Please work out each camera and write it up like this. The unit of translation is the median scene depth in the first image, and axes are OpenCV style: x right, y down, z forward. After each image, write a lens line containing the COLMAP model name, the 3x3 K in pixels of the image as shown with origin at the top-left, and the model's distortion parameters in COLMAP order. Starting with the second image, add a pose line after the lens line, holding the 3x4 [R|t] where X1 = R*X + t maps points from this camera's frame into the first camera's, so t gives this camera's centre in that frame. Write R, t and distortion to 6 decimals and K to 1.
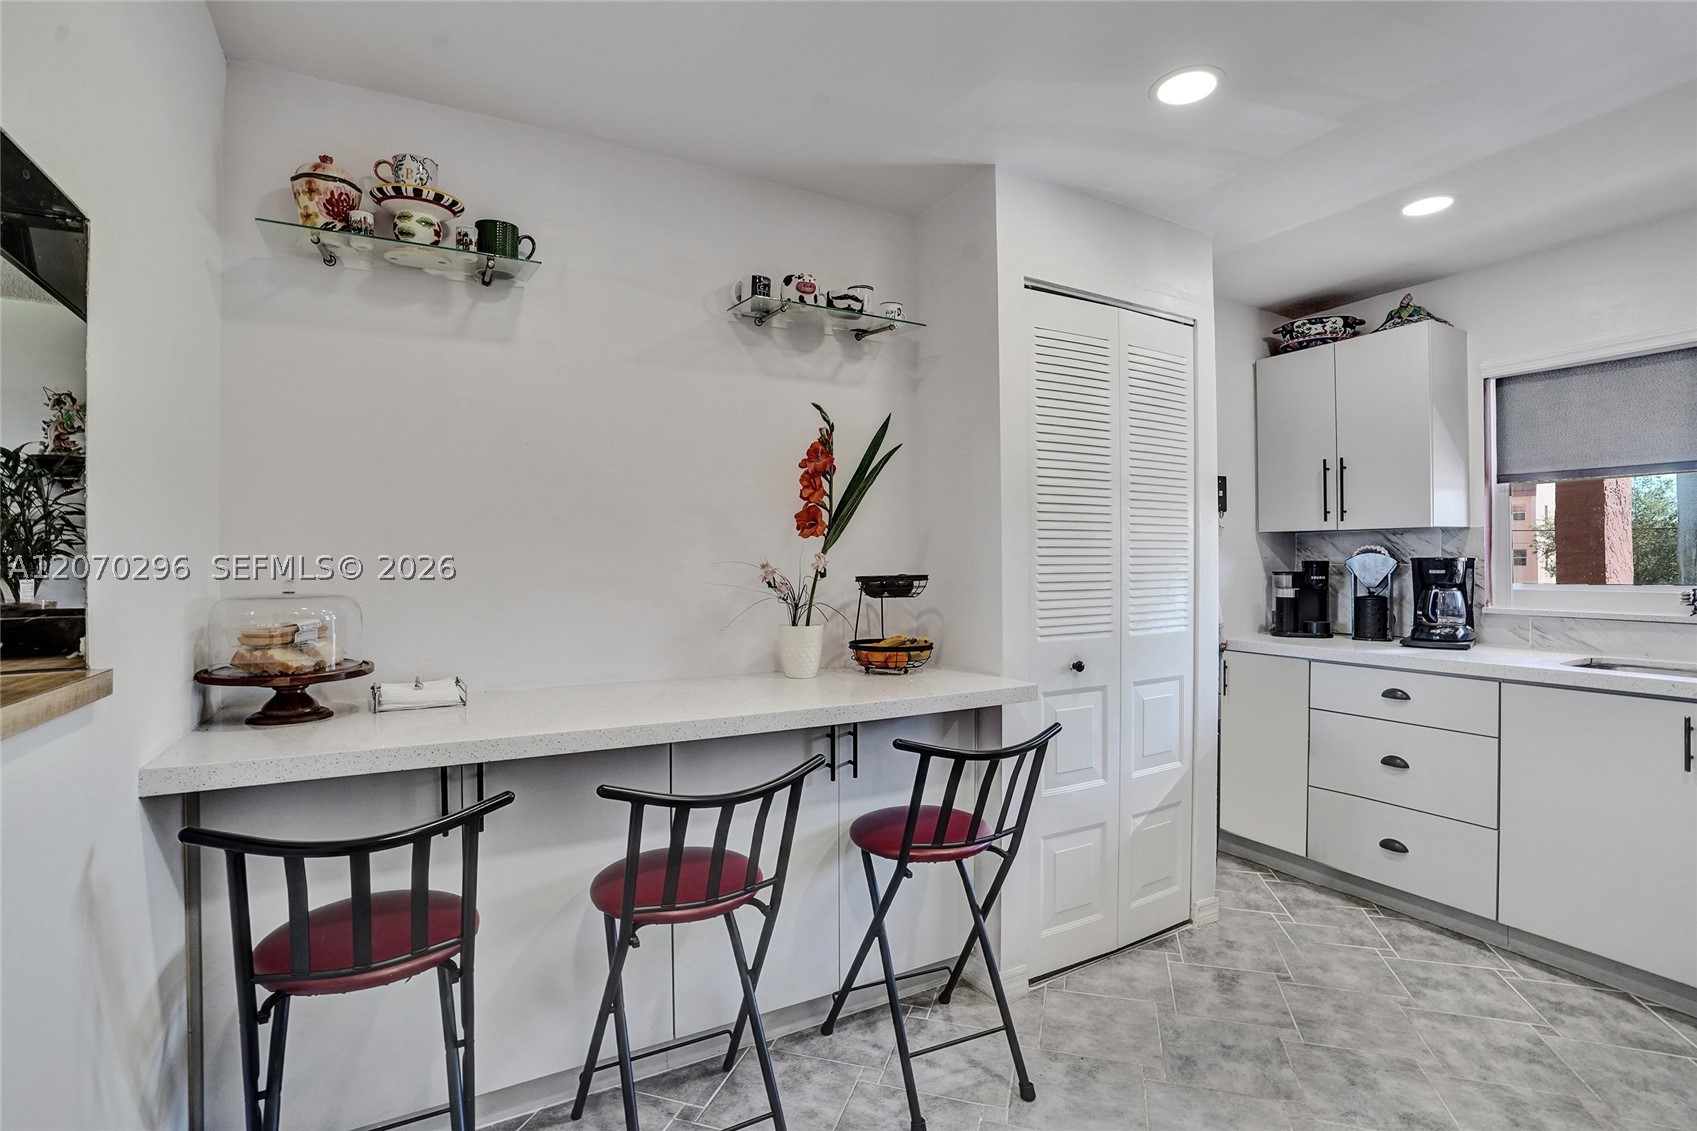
lens RADIAL K [[793.3, 0, 849.9], [0, 793.3, 573.9], [0, 0, 1]] dist [-0.067681, 0.026031]
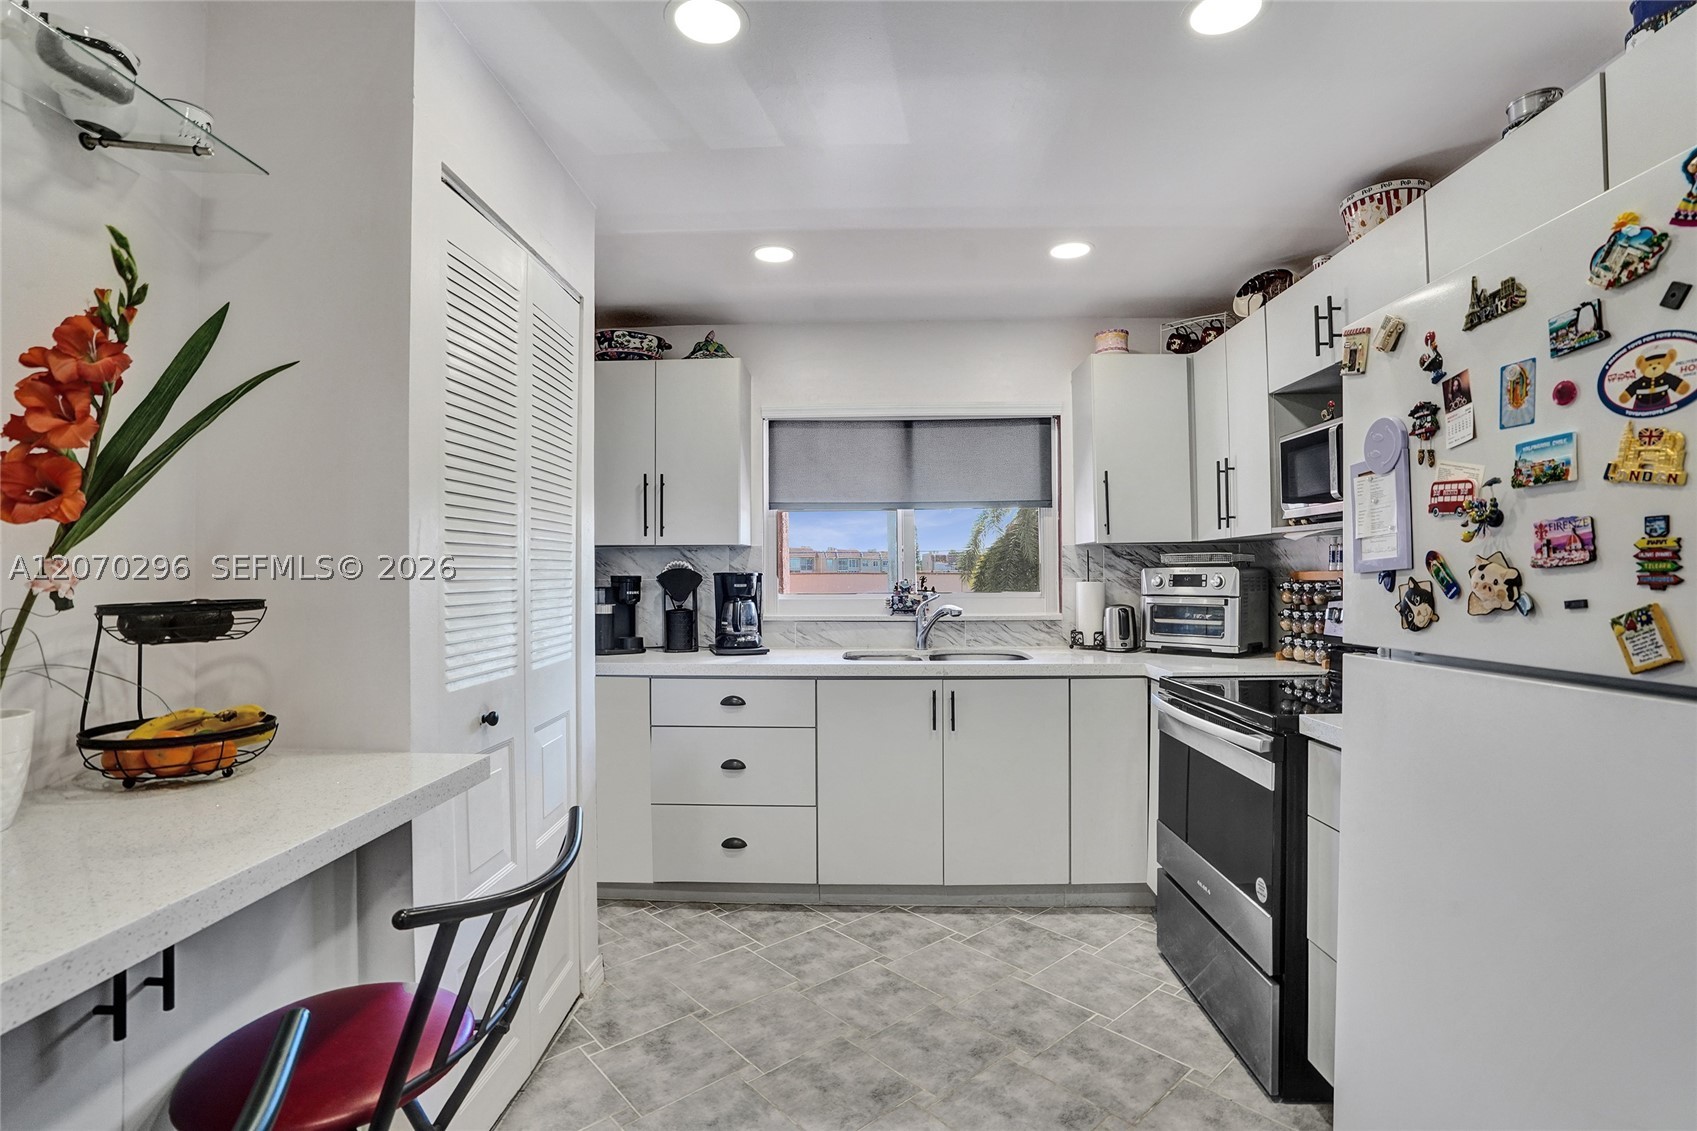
lens RADIAL K [[793.3, 0, 849.9], [0, 793.3, 573.9], [0, 0, 1]] dist [-0.067681, 0.026031]
pose [[0.516605, 0.002221, 0.856221, -0.152073], [0.016105, 0.999795, -0.012310, -0.003287], [-0.856073, 0.020149, 0.516463, 0.314683]]
